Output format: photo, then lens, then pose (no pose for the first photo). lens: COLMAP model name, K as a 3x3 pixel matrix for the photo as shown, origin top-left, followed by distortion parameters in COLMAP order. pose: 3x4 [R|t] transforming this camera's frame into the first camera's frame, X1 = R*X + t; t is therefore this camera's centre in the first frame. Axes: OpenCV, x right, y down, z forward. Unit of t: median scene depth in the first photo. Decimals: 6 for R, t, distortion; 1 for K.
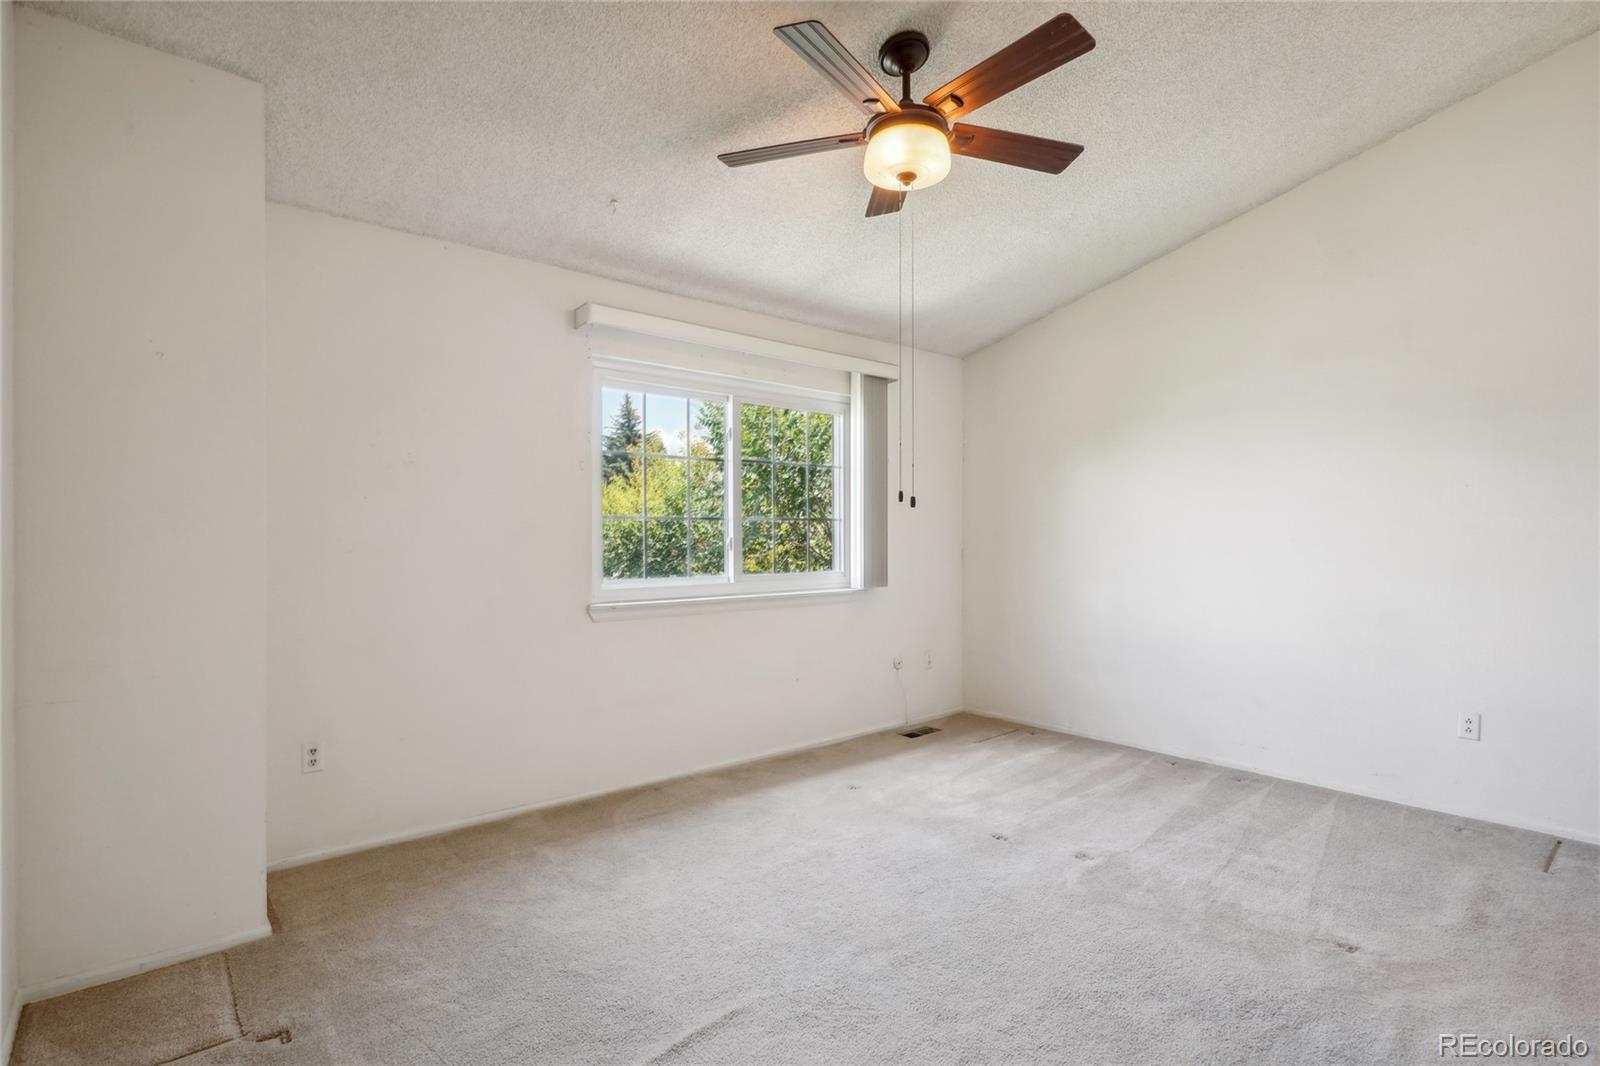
lens RADIAL K [[785.9, 0, 800.0], [0, 785.9, 533.0], [0, 0, 1]] dist [-0.000319, -0.000013]
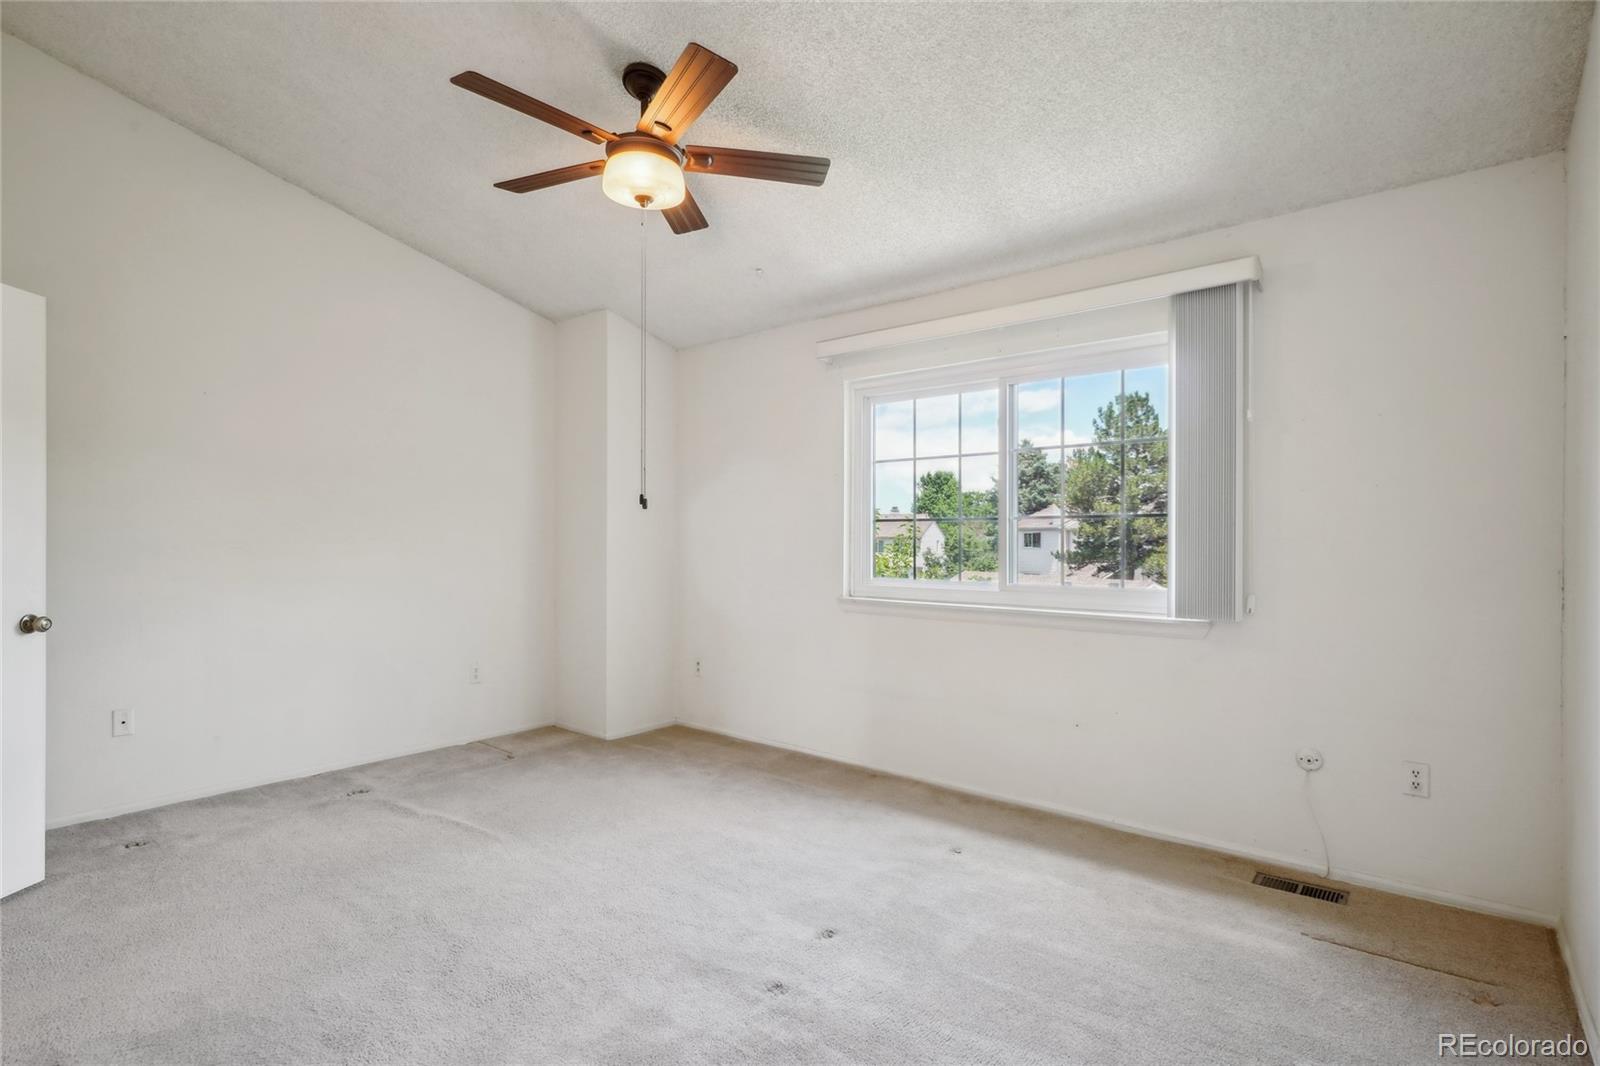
lens RADIAL K [[785.9, 0, 800.0], [0, 785.9, 533.0], [0, 0, 1]] dist [-0.000319, -0.000013]
pose [[0.166561, 0.001941, -0.986029, 0.801356], [0.005374, 0.999981, 0.002876, -0.006723], [0.986017, -0.005778, 0.166547, 0.680413]]
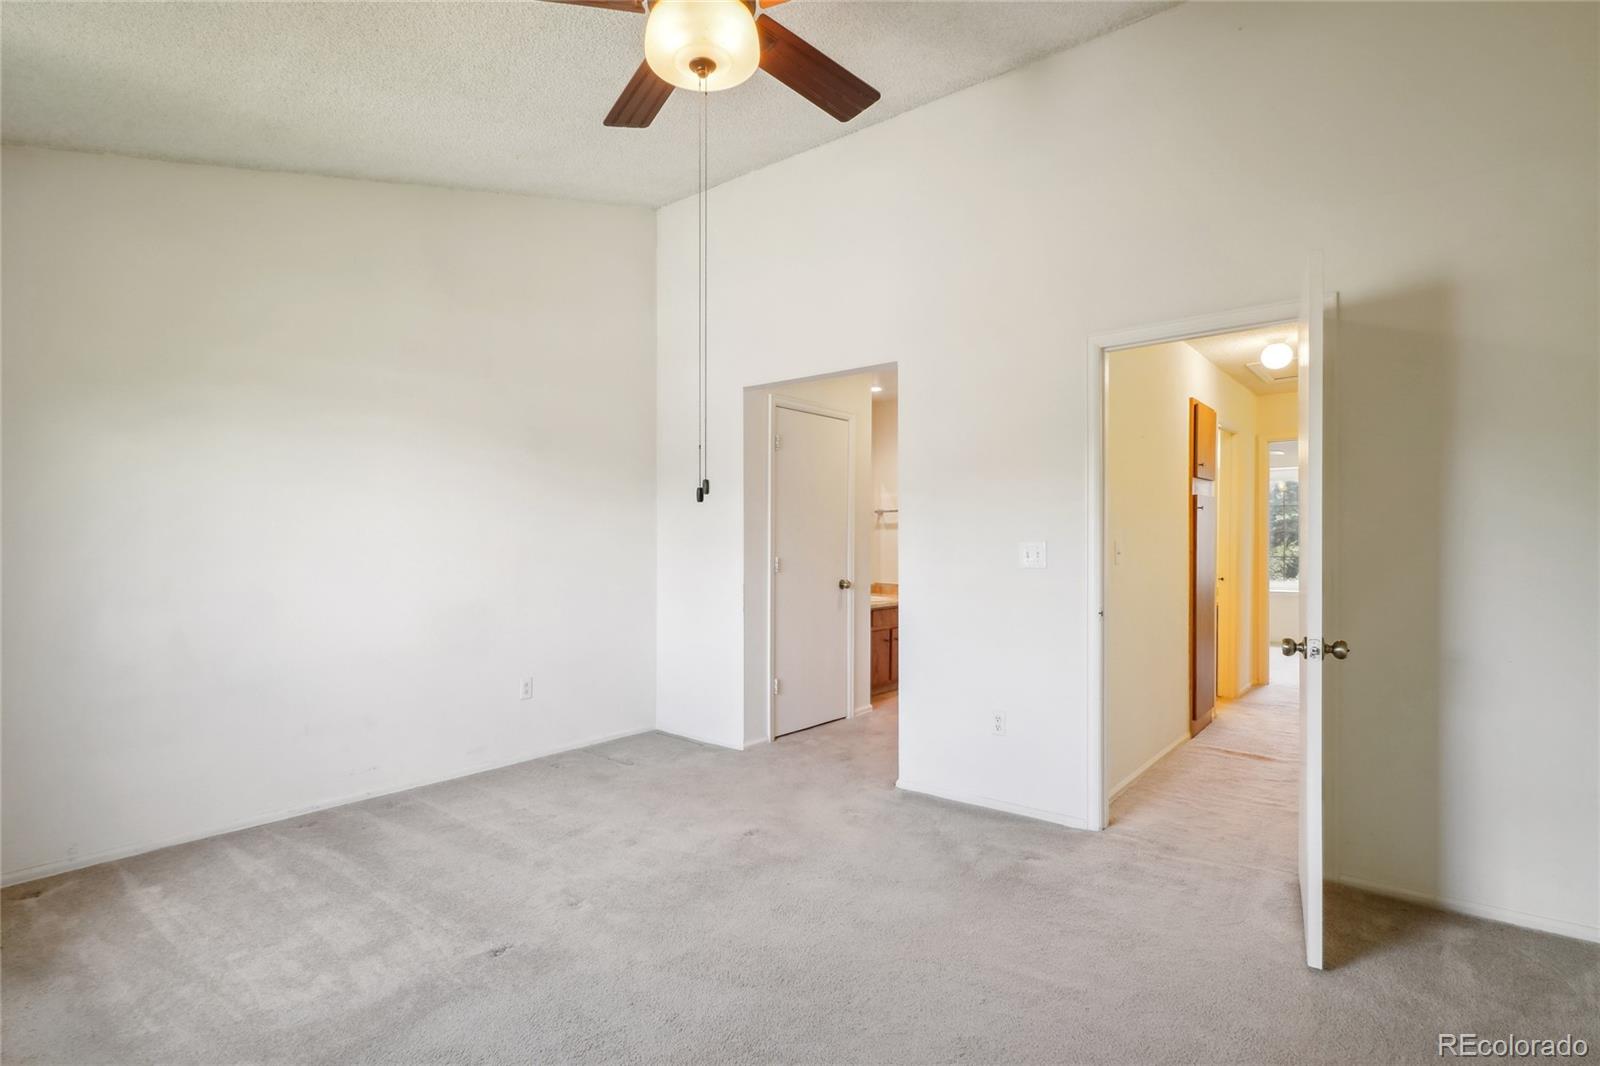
lens RADIAL K [[785.9, 0, 800.0], [0, 785.9, 533.0], [0, 0, 1]] dist [-0.000319, -0.000013]
pose [[-0.189313, 0.010479, 0.981861, -0.419540], [-0.010980, 0.999858, -0.012788, 0.004788], [-0.981855, -0.013202, -0.189171, 0.704245]]
